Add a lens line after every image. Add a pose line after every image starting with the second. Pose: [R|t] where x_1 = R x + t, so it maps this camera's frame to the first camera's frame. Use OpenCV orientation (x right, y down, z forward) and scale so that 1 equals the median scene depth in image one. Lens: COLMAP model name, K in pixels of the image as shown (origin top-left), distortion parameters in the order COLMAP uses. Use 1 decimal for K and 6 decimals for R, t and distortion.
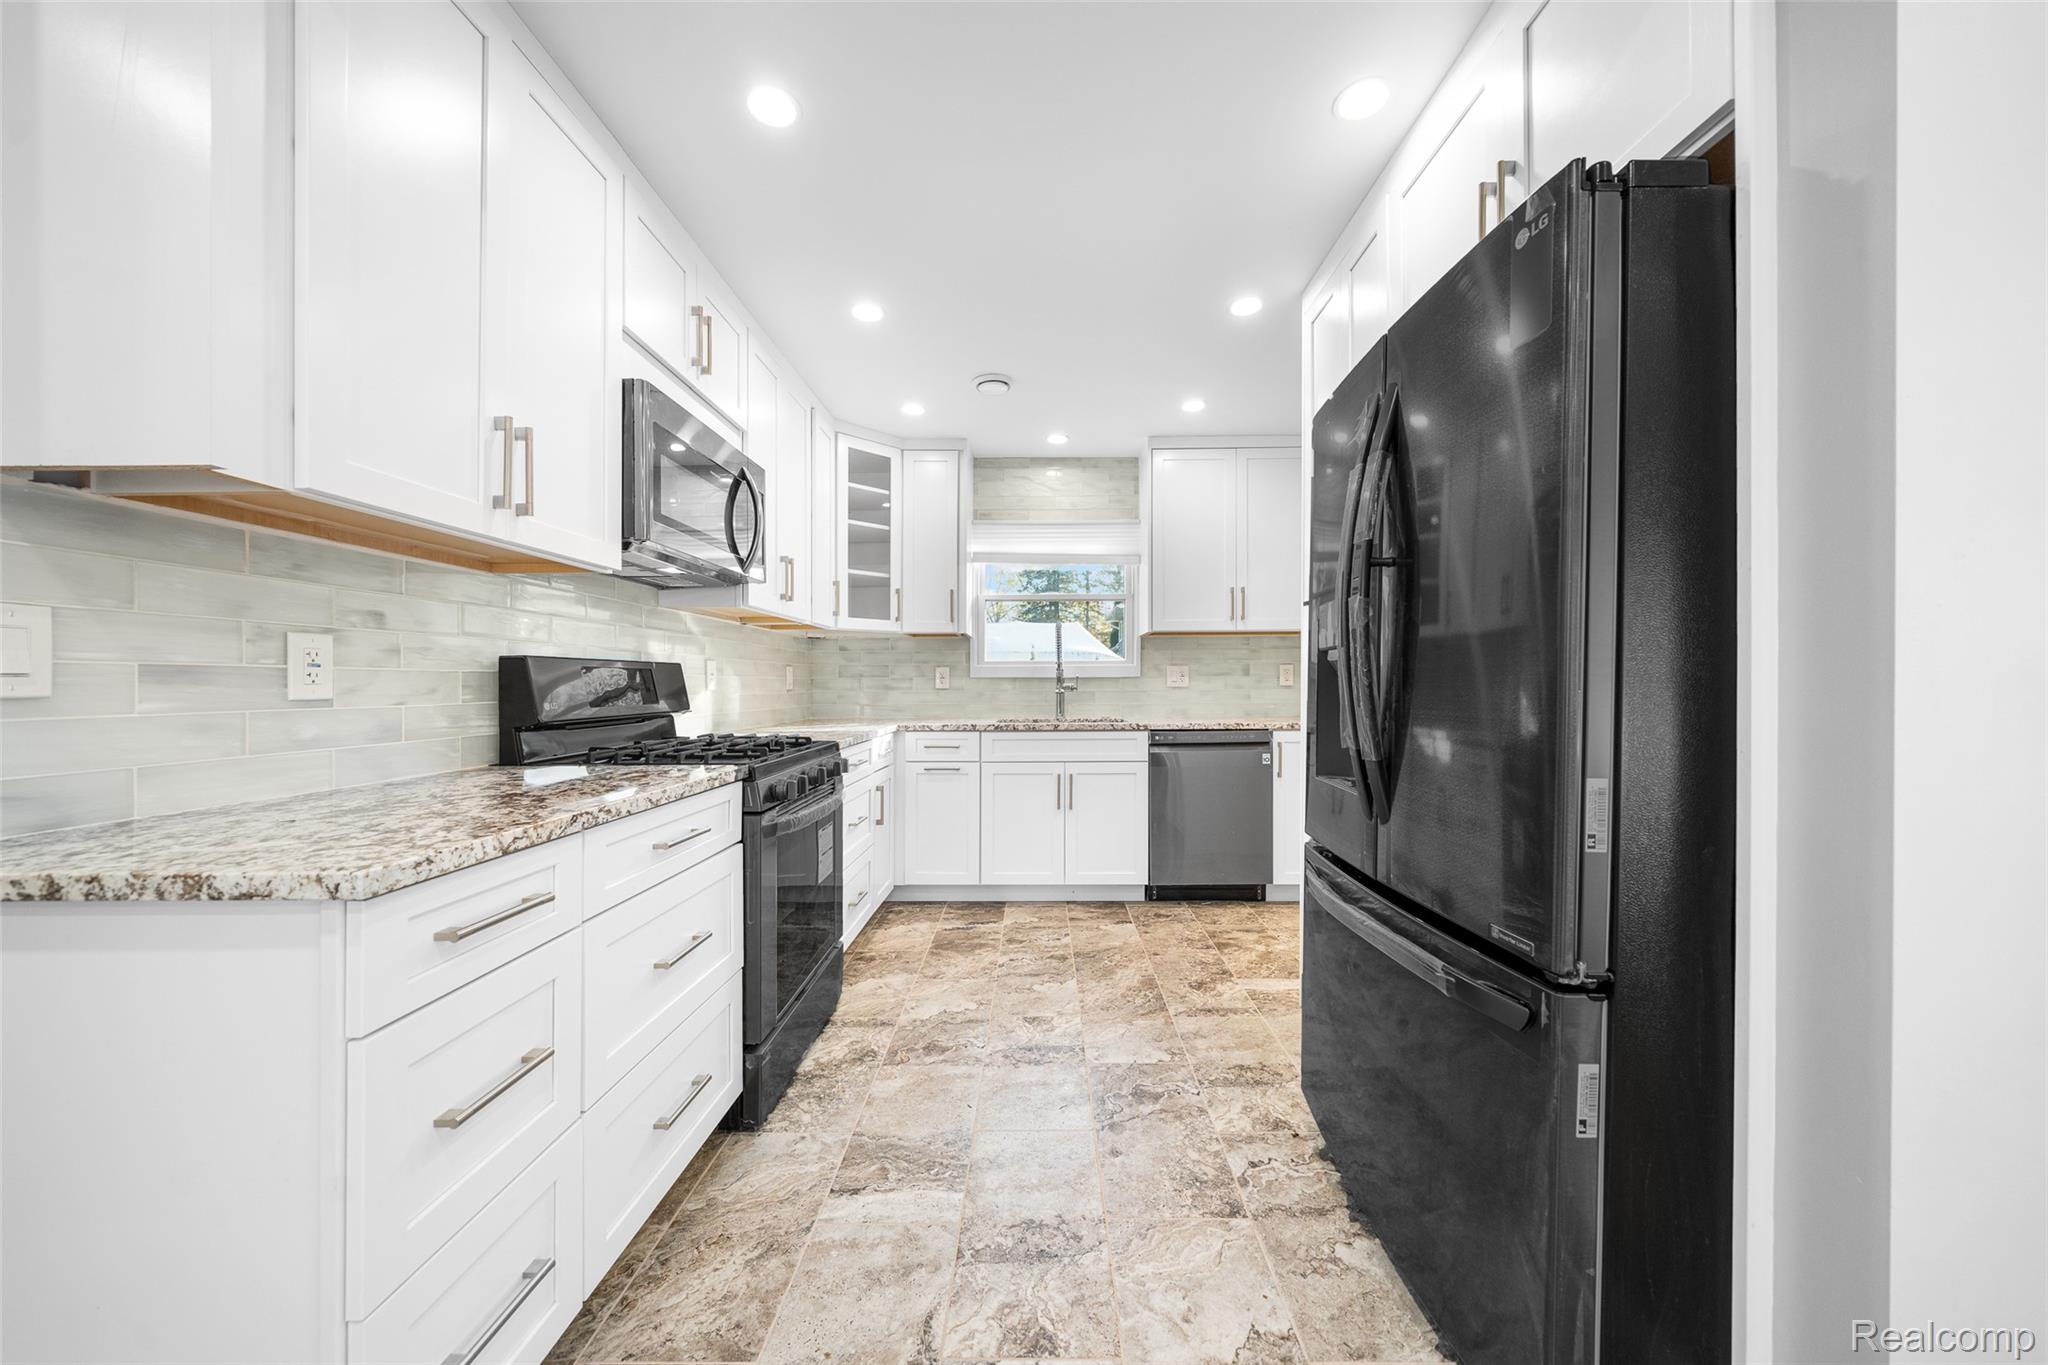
lens RADIAL K [[724.2, 0, 1026.6], [0, 724.2, 674.2], [0, 0, 1]] dist [0.000590, -0.000262]
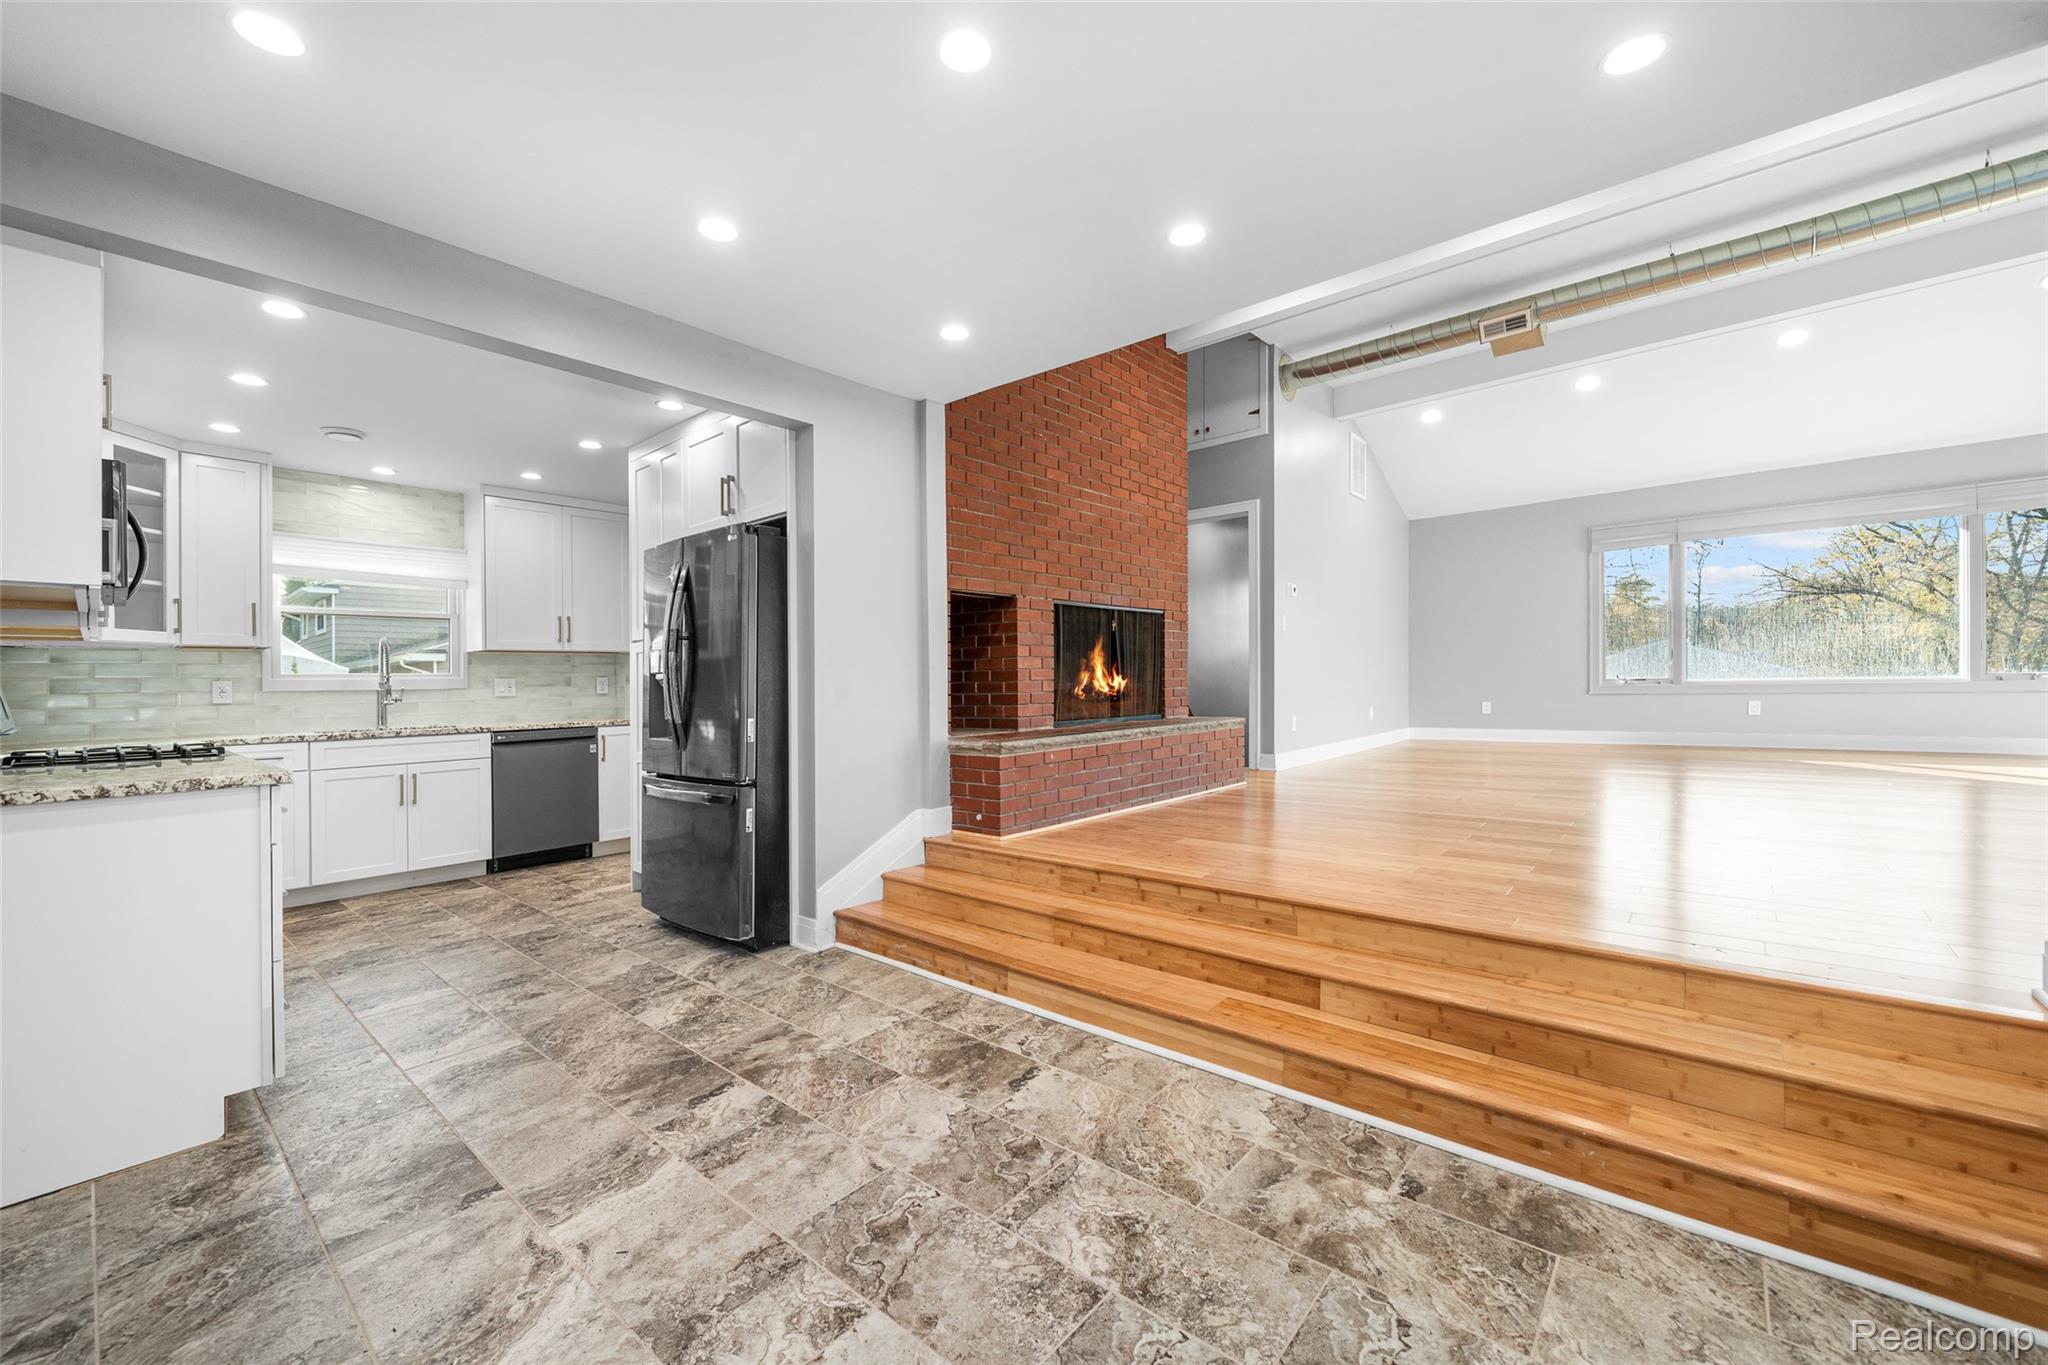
lens RADIAL K [[806.9, 0, 1024.0], [0, 806.9, 682.5], [0, 0, 1]] dist [-0.000075, -0.000183]
pose [[0.642024, -0.008042, 0.766643, -0.305342], [0.007366, 0.999964, 0.004321, -0.005535], [-0.766650, 0.002873, 0.642059, -0.578548]]
